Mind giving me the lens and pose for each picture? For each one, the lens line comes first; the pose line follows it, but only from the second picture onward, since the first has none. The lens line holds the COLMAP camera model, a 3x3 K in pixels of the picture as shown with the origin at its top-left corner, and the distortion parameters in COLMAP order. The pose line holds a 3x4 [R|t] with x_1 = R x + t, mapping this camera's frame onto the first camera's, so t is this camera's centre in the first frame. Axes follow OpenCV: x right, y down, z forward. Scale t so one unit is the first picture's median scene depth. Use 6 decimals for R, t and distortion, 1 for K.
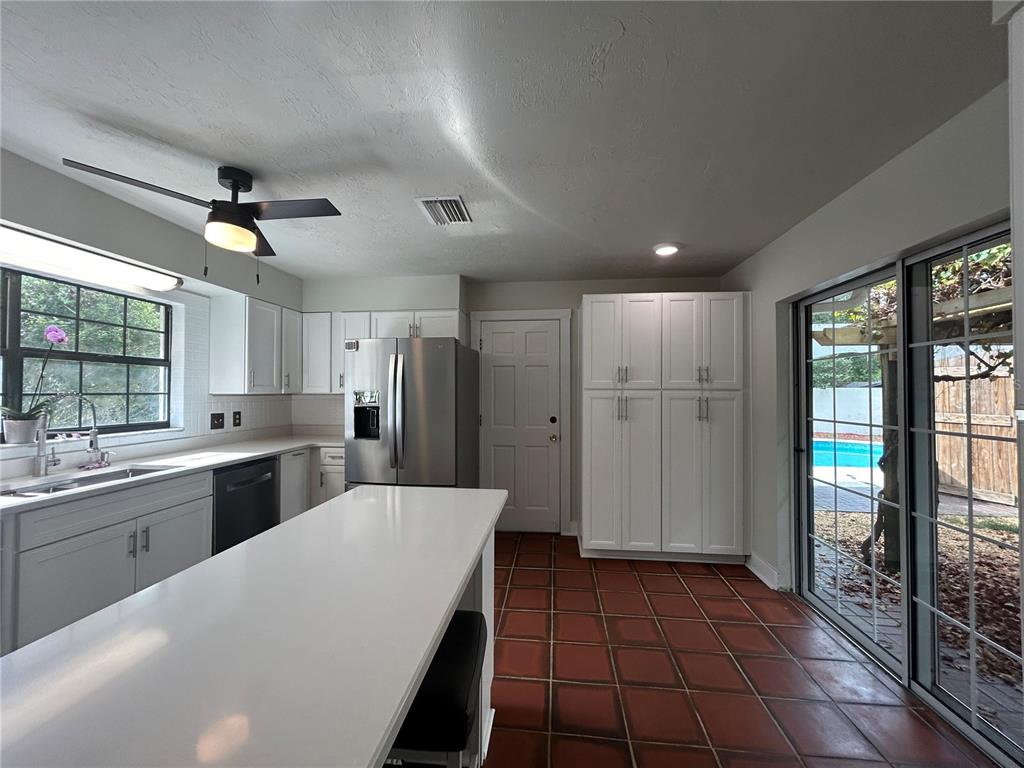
lens RADIAL K [[416.7, 0, 511.4], [0, 416.7, 385.3], [0, 0, 1]] dist [-0.001801, 0.001028]
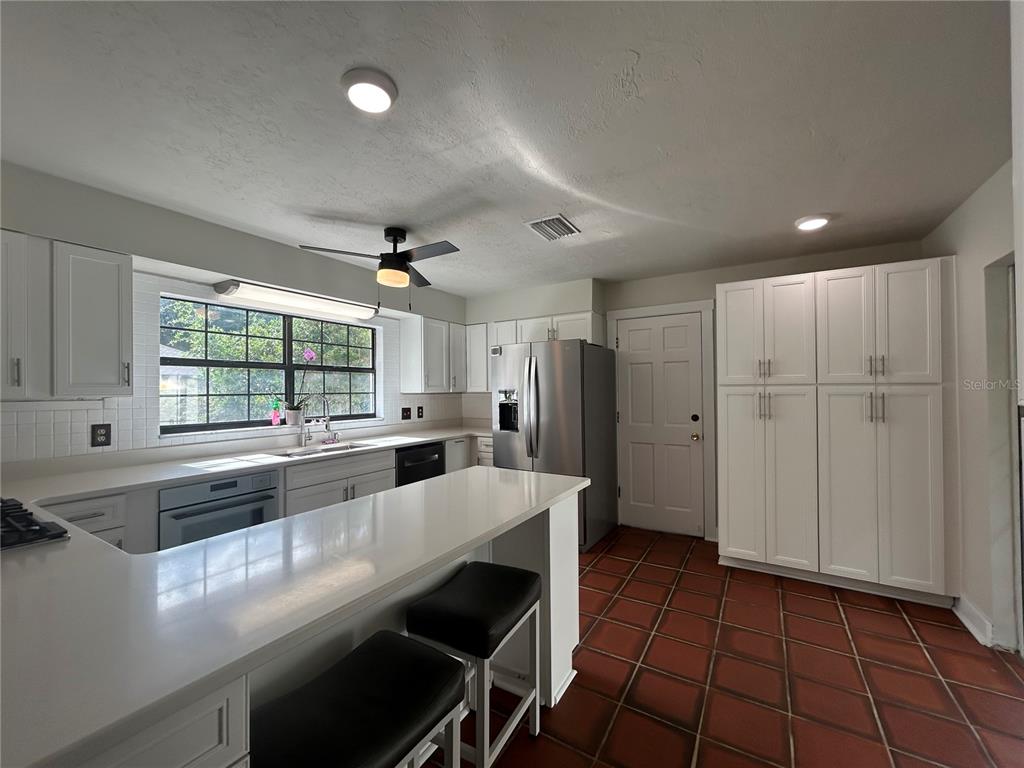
lens RADIAL K [[416.7, 0, 511.4], [0, 416.7, 385.3], [0, 0, 1]] dist [-0.001801, 0.001028]
pose [[0.904552, -0.013978, -0.426133, 0.161148], [0.016188, 0.999868, 0.001564, 0.000237], [0.426055, -0.008313, 0.904659, -0.048284]]
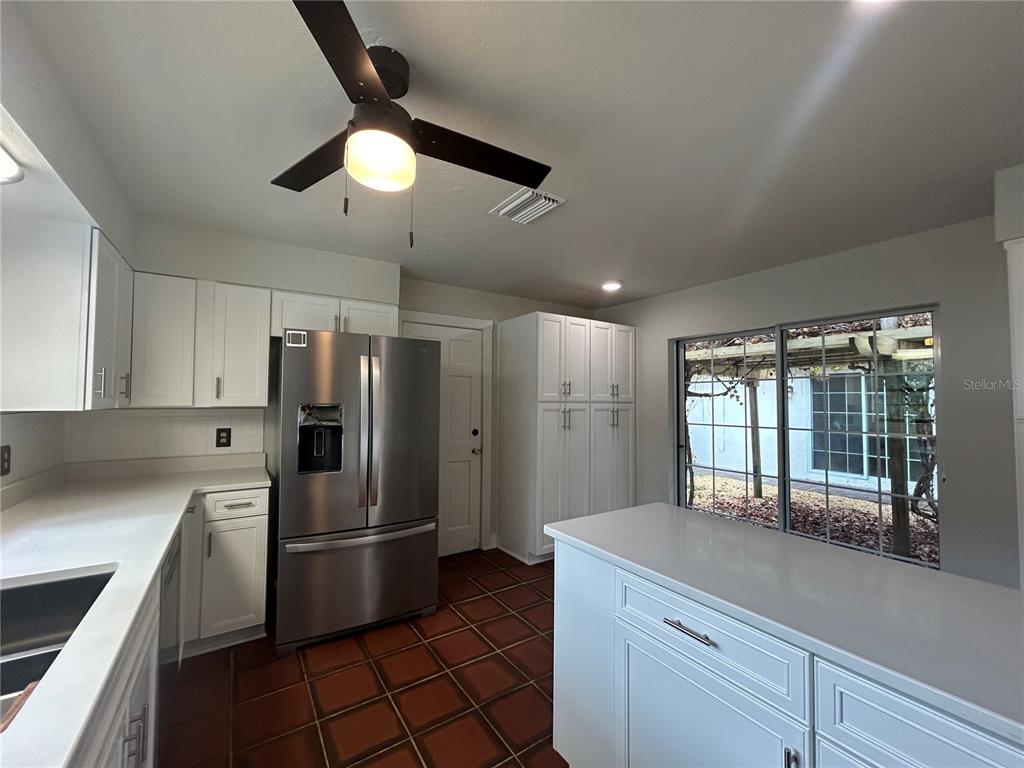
lens RADIAL K [[416.7, 0, 511.4], [0, 416.7, 385.3], [0, 0, 1]] dist [-0.001801, 0.001028]
pose [[0.767786, 0.026632, 0.640153, -0.574176], [-0.016170, 0.999623, -0.022194, -0.008127], [-0.640503, 0.006689, 0.767927, 0.253543]]
